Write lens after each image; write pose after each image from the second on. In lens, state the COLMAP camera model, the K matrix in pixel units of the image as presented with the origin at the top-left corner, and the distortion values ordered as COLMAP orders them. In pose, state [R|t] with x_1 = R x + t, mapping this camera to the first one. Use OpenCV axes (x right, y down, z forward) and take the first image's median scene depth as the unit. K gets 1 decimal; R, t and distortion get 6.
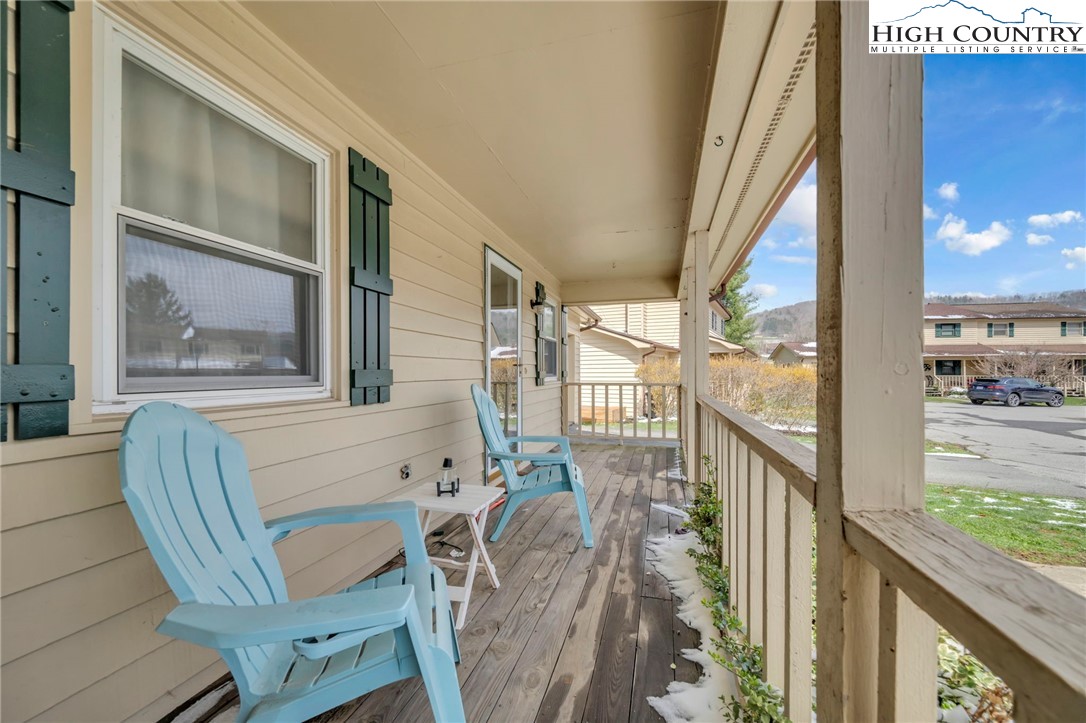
lens RADIAL K [[427.0, 0, 542.2], [0, 427.0, 367.0], [0, 0, 1]] dist [-0.003145, -0.000292]
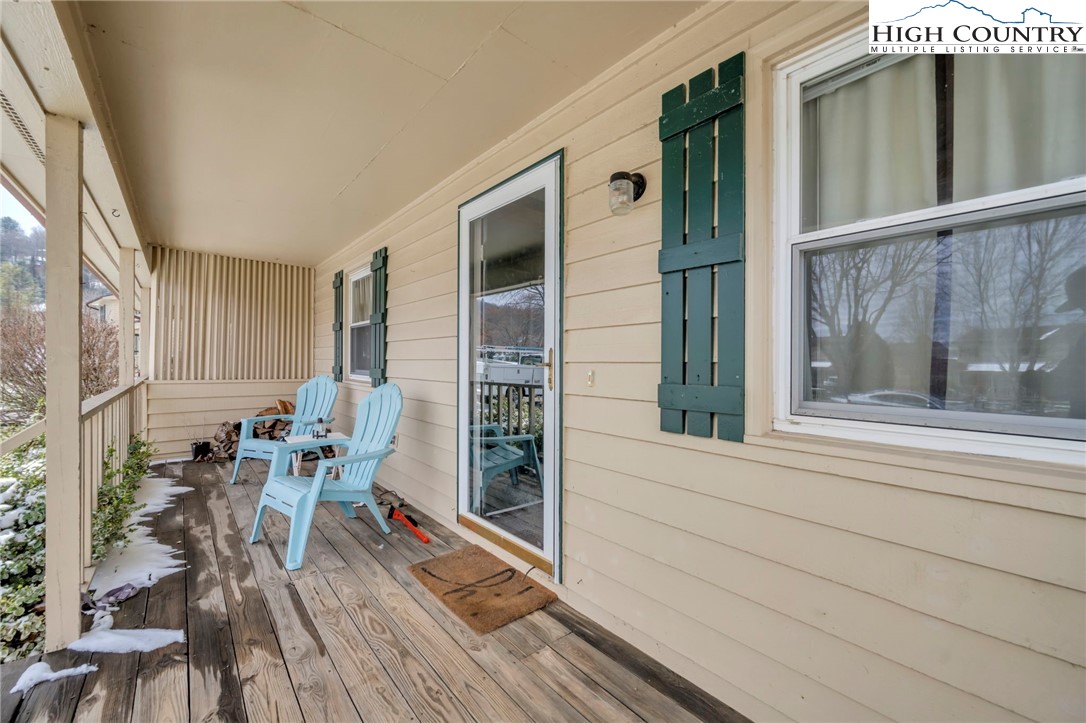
lens RADIAL K [[427.0, 0, 544.9], [0, 427.0, 362.7], [0, 0, 1]] dist [-0.003145, -0.000292]
pose [[-0.553519, -0.016433, -0.832674, 0.536202], [-0.009848, 0.999865, -0.013186, -0.000481], [0.832778, 0.000901, -0.553606, 1.975344]]
